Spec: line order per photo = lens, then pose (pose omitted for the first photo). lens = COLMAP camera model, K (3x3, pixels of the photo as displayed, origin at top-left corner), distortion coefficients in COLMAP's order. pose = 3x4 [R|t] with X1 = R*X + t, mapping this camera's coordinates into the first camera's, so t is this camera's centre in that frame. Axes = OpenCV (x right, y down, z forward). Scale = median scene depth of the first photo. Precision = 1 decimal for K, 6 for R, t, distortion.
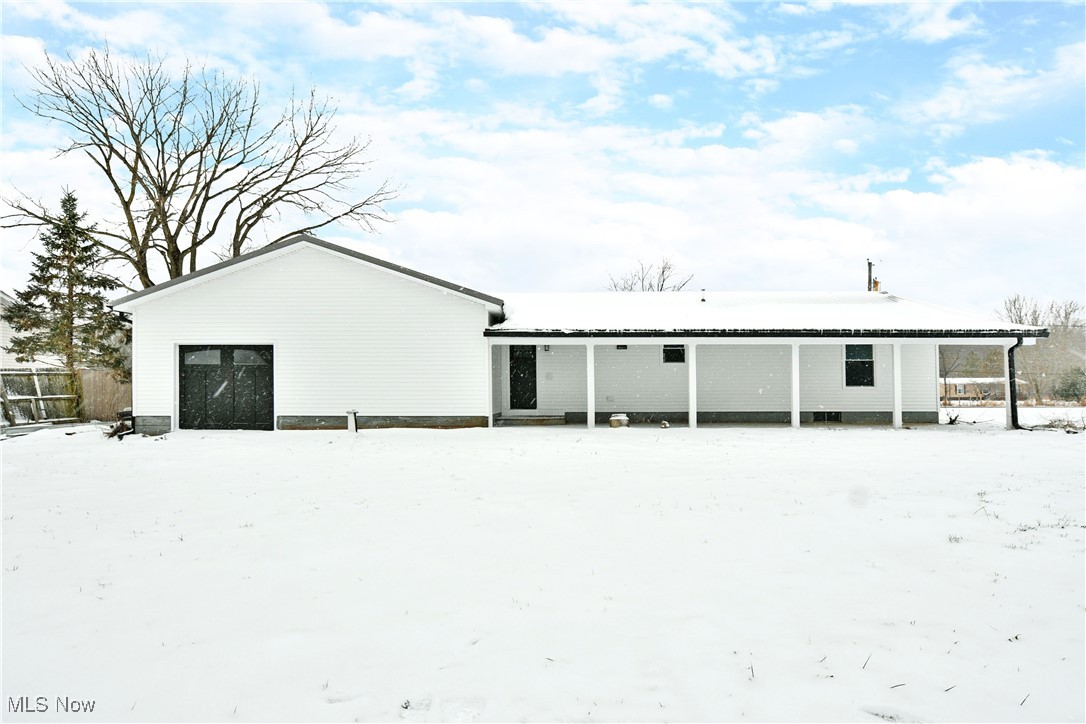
lens RADIAL K [[653.4, 0, 543.9], [0, 653.4, 385.5], [0, 0, 1]] dist [-0.005414, -0.001340]
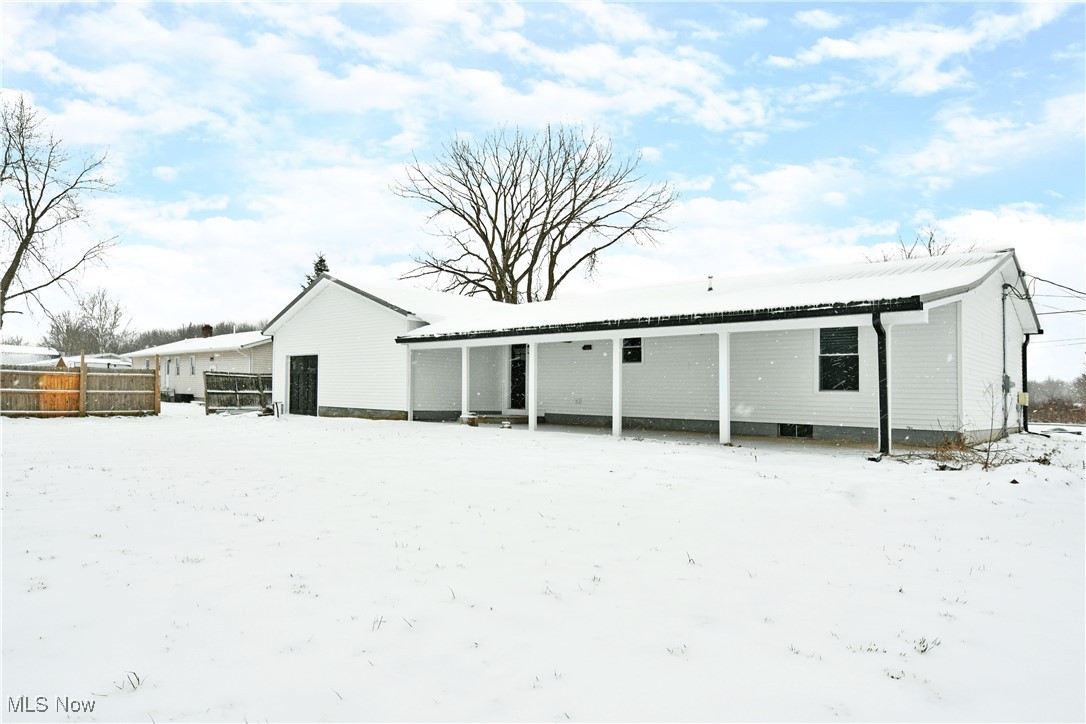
lens RADIAL K [[683.1, 0, 542.8], [0, 683.1, 374.7], [0, 0, 1]] dist [-0.000528, -0.000394]
pose [[0.721742, -0.005411, -0.692141, 0.929920], [-0.016128, 0.999567, -0.024631, 0.008236], [0.691974, 0.028940, 0.721342, 0.283506]]
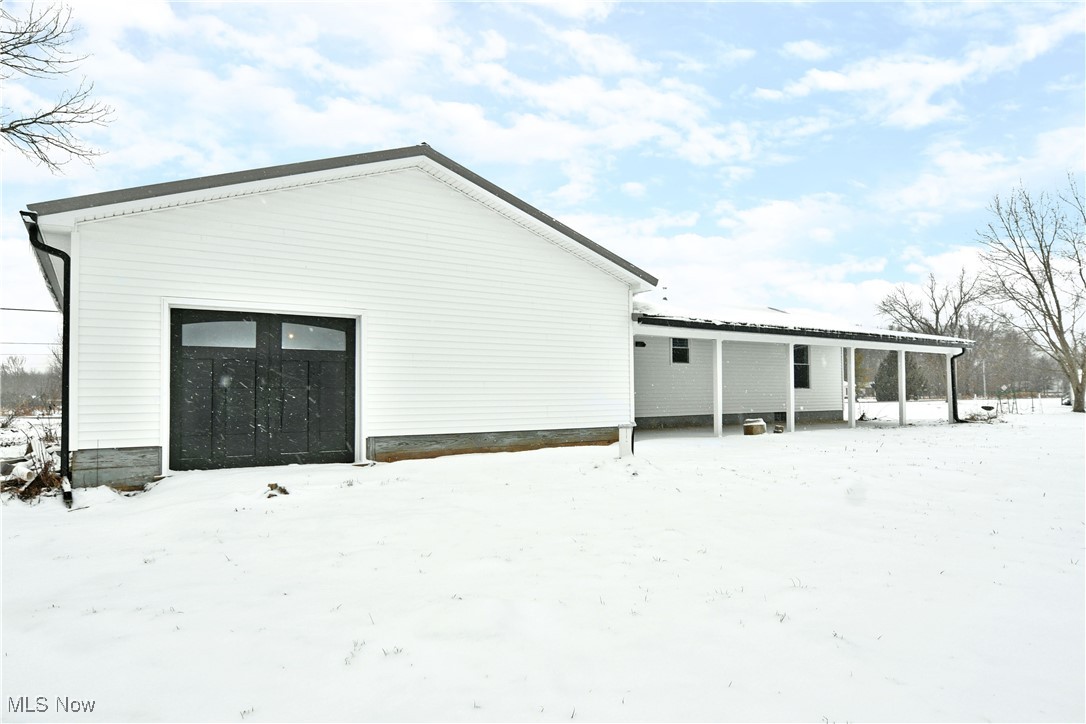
lens RADIAL K [[683.1, 0, 542.8], [0, 683.1, 374.7], [0, 0, 1]] dist [-0.000528, -0.000394]
pose [[0.814088, 0.010839, 0.580641, -0.635260], [0.002583, 0.999748, -0.022284, 0.003553], [-0.580736, 0.019641, 0.813855, 0.394473]]
